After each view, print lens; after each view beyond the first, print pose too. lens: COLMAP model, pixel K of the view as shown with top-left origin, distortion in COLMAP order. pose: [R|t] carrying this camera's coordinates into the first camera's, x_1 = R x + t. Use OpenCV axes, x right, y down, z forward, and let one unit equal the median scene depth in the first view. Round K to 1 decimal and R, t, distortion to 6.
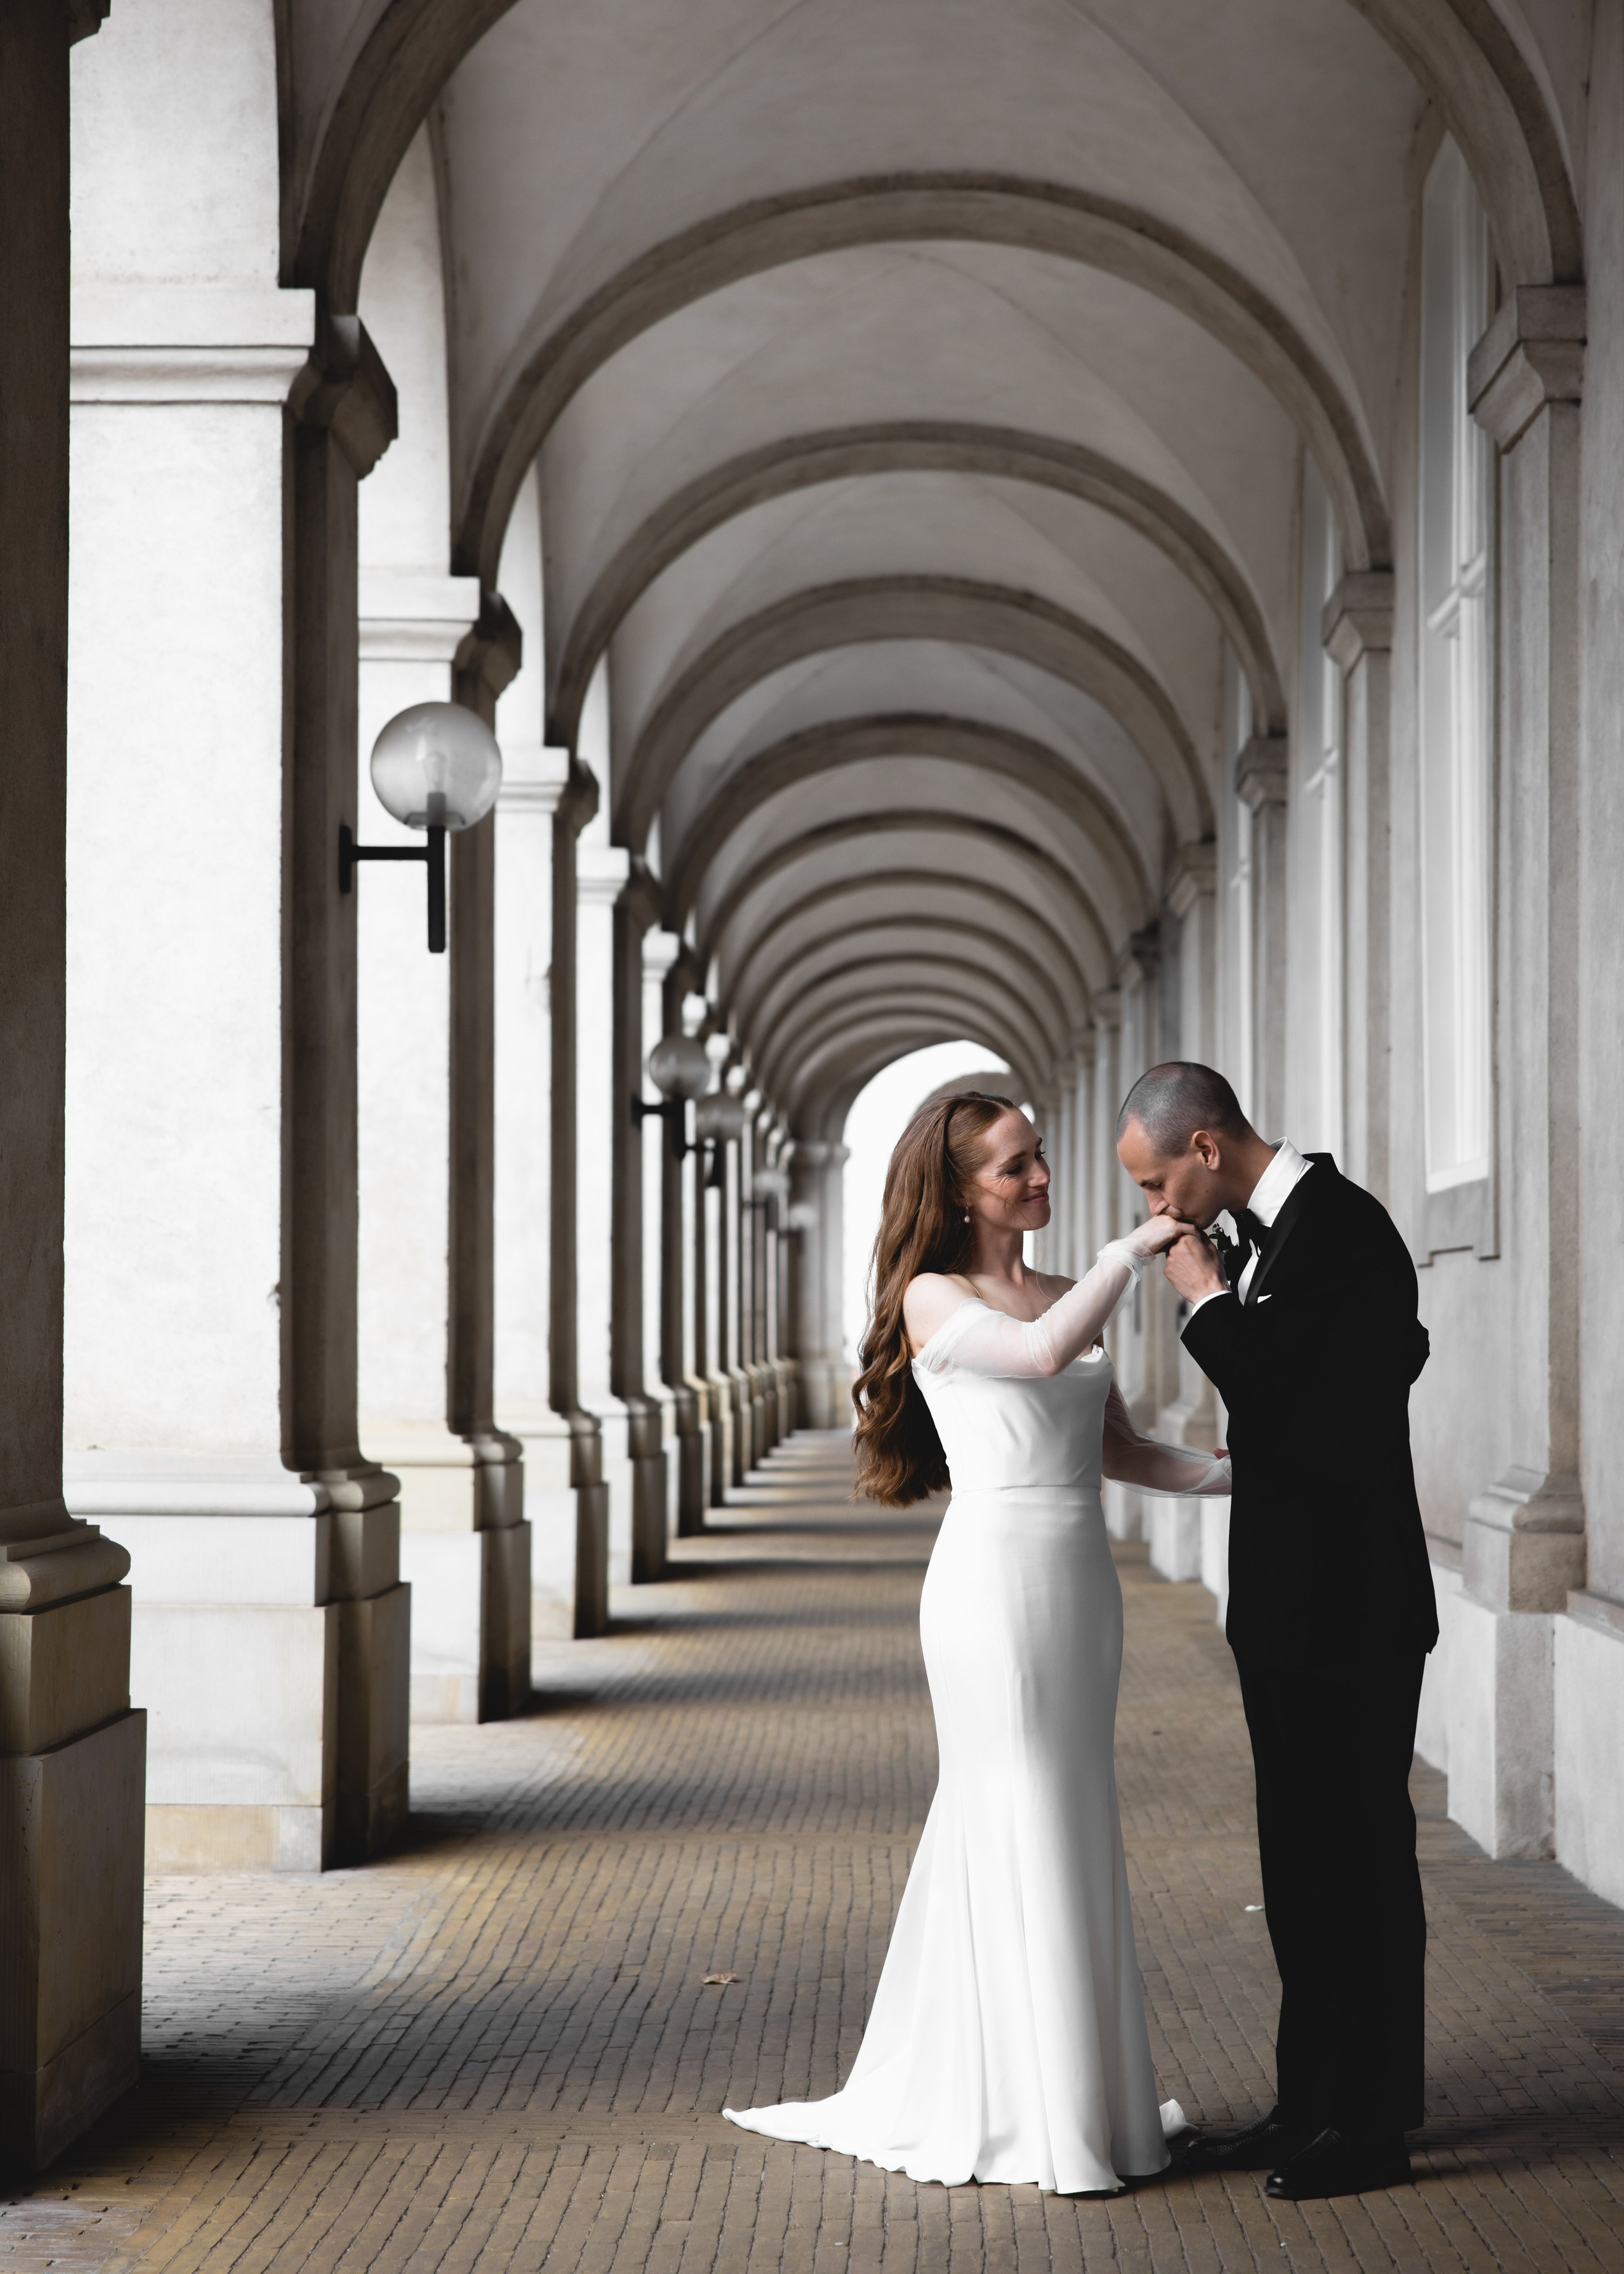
lens RADIAL K [[4632.7, 0, 812.4], [0, 4632.7, 1343.4], [0, 0, 1]] dist [-0.025663, 0.325642]
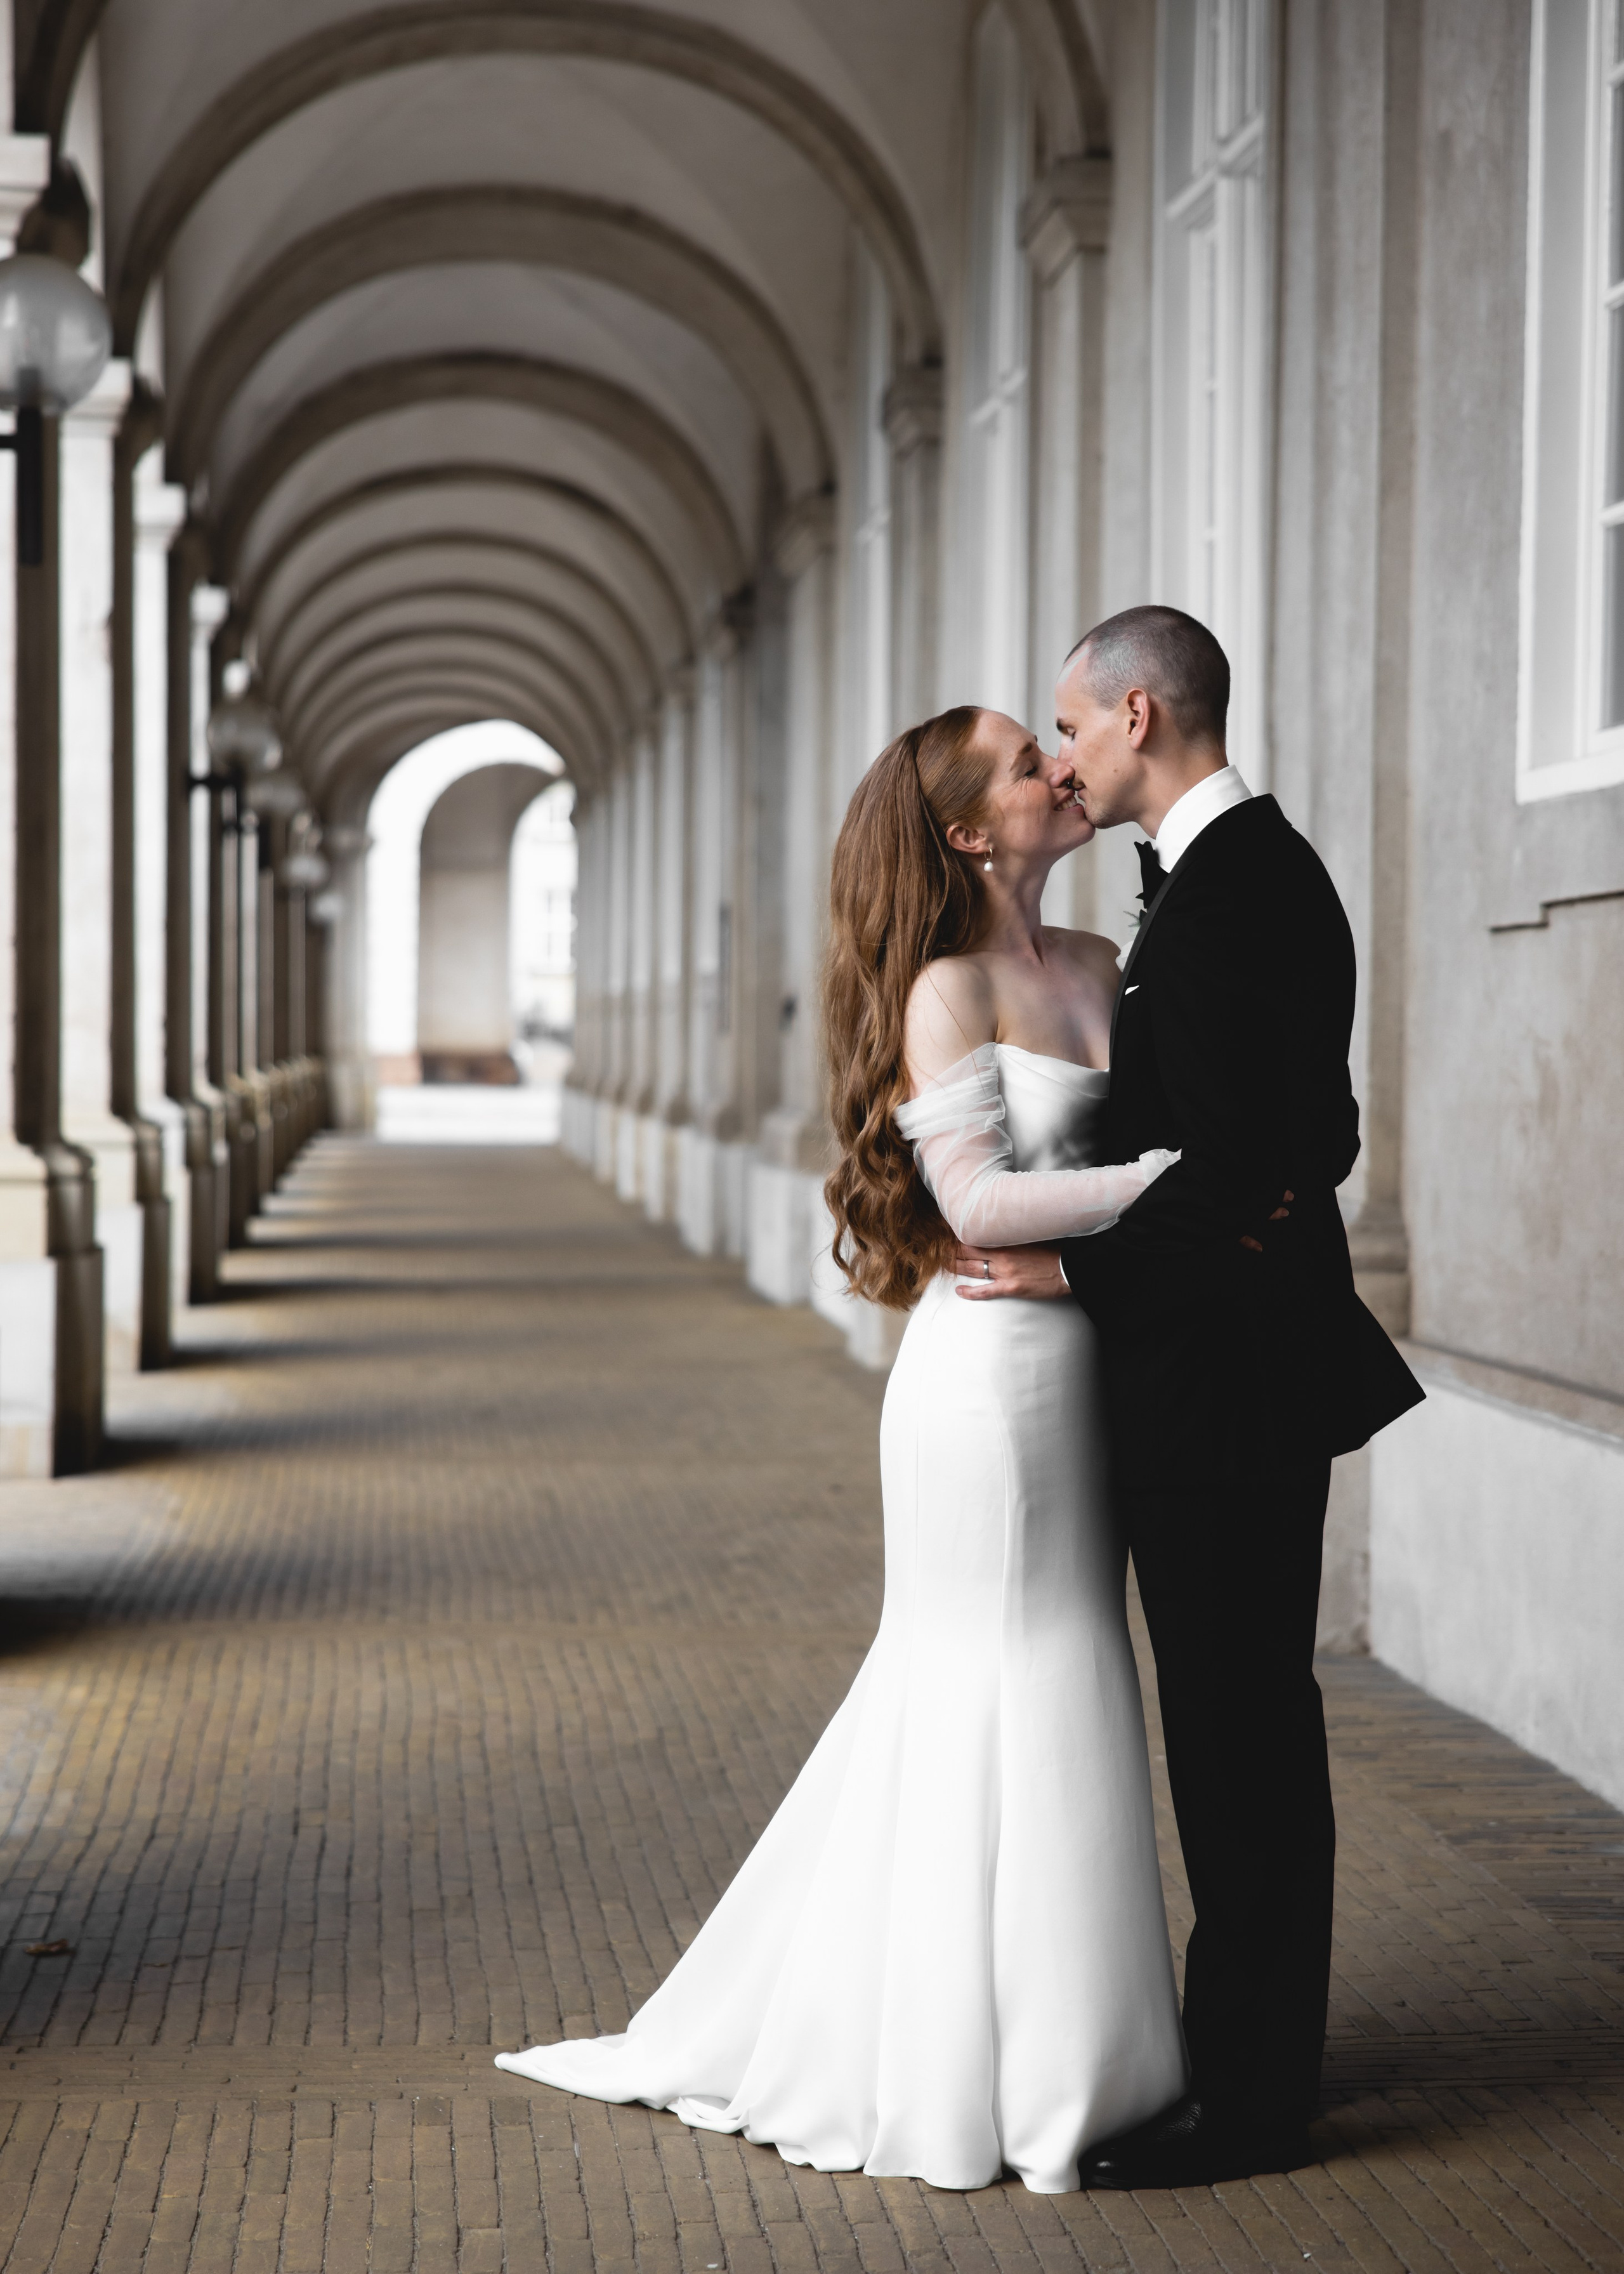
lens RADIAL K [[4632.7, 0, 812.4], [0, 4632.7, 1343.4], [0, 0, 1]] dist [-0.025663, 0.325642]
pose [[0.993710, -0.002094, 0.111964, -0.037288], [-0.005153, 0.997911, 0.064396, -0.000119], [-0.111865, -0.064568, 0.991623, 0.168151]]
